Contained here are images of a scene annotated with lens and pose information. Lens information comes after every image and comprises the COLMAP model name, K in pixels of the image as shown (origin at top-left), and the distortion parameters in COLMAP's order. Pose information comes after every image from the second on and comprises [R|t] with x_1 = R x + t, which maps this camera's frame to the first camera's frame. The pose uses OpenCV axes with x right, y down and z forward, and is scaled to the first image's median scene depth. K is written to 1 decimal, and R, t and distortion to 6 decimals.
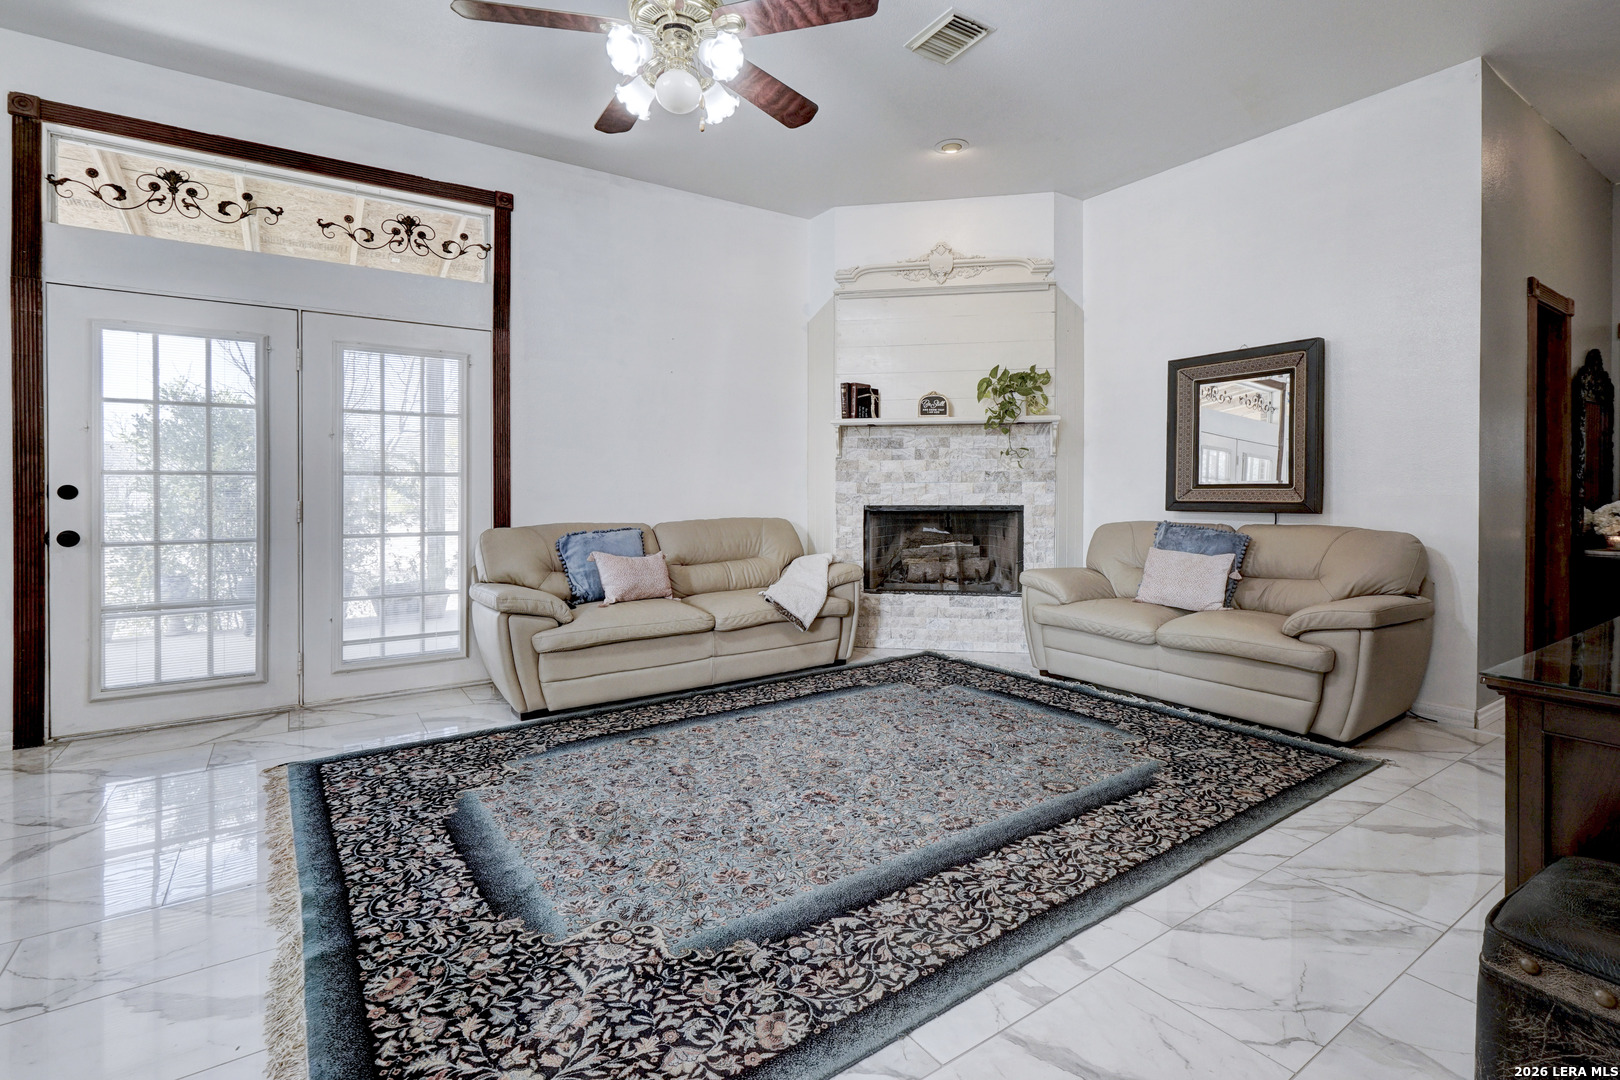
lens RADIAL K [[733.7, 0, 807.4], [0, 733.7, 490.3], [0, 0, 1]] dist [-0.004484, 0.000888]
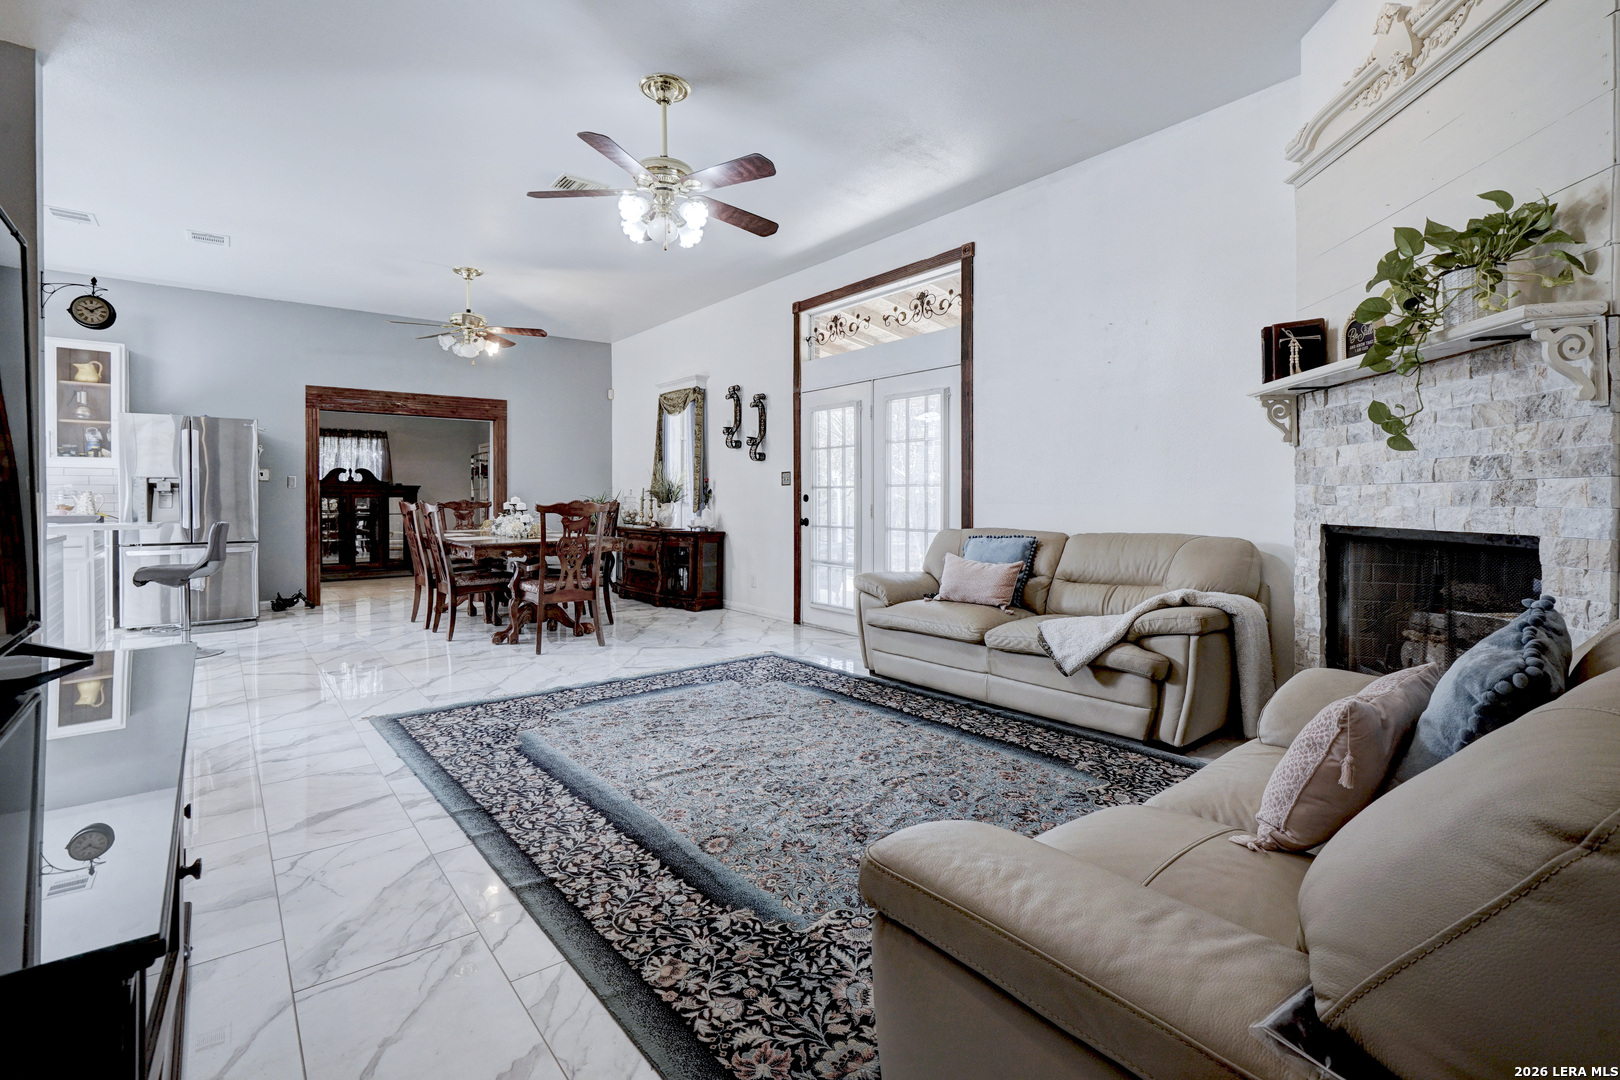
lens RADIAL K [[753.4, 0, 813.5], [0, 753.4, 502.6], [0, 0, 1]] dist [0.002646, 0.001408]
pose [[0.089710, 0.007855, -0.995937, 0.946408], [-0.001735, 0.999969, 0.007730, -0.001079], [0.995966, 0.001034, 0.089721, 0.795949]]
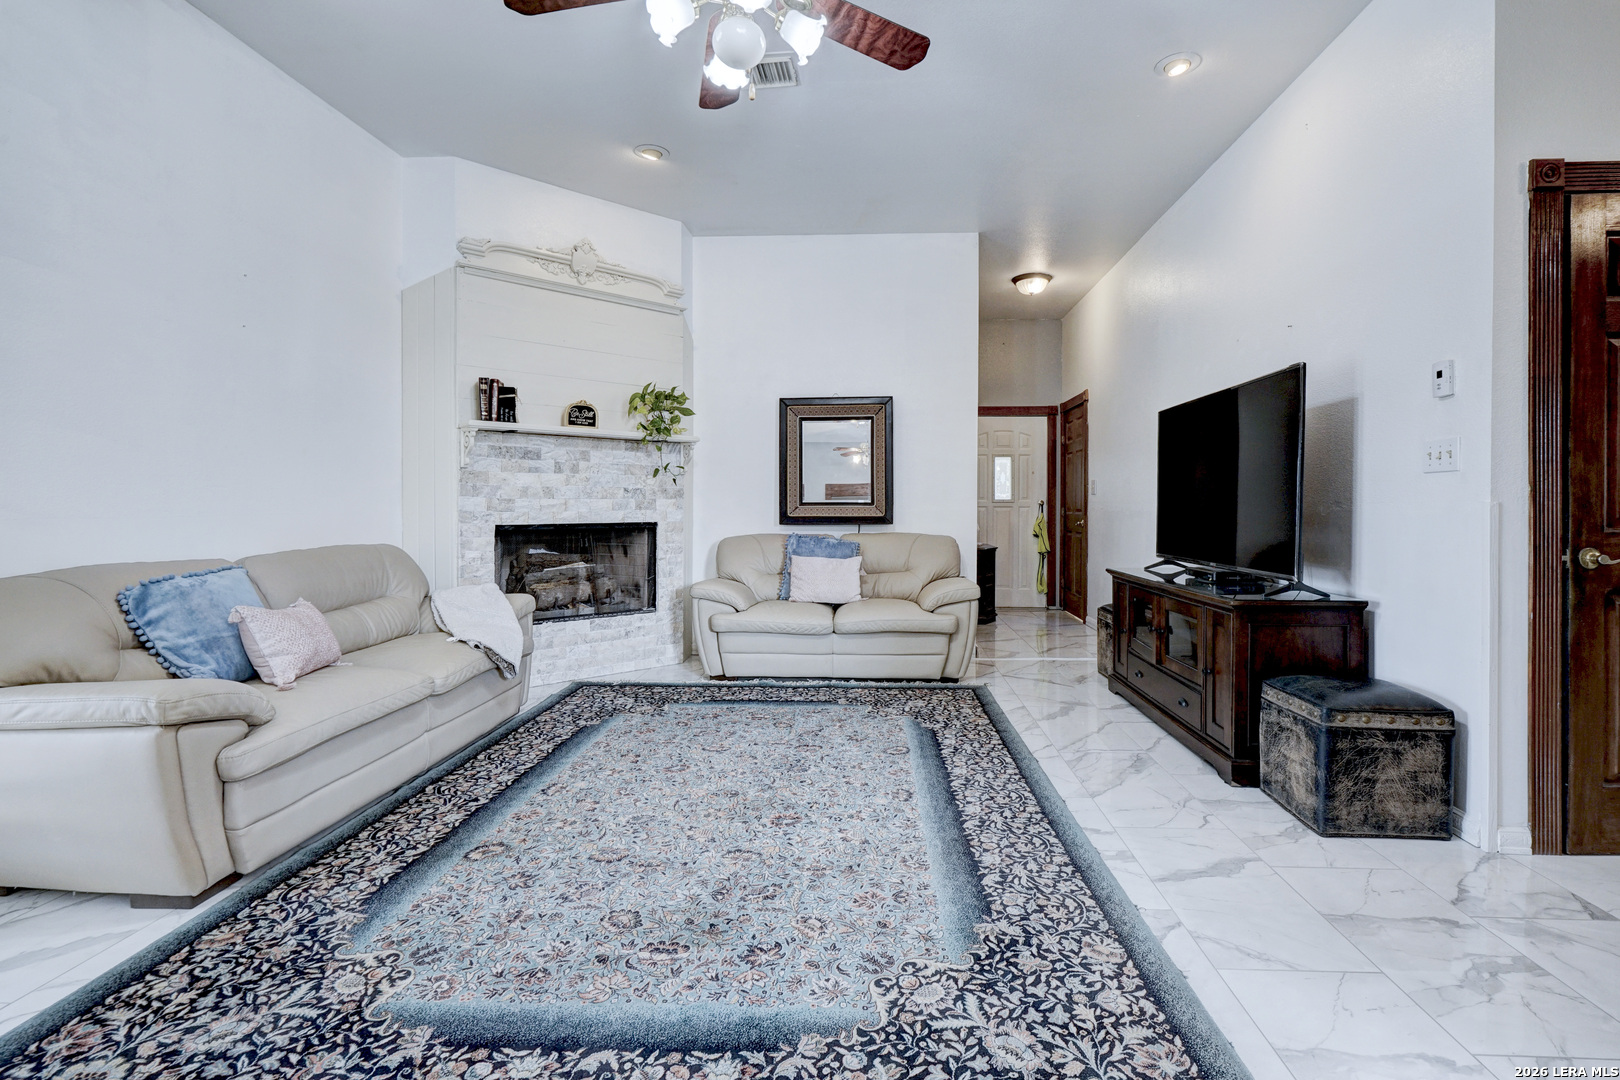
lens RADIAL K [[756.1, 0, 811.6], [0, 756.1, 514.7], [0, 0, 1]] dist [-0.002005, 0.000425]
pose [[0.617220, -0.007279, 0.786757, -0.562903], [-0.000264, 0.999955, 0.009459, 0.000545], [-0.786790, -0.006046, 0.617191, 0.260292]]
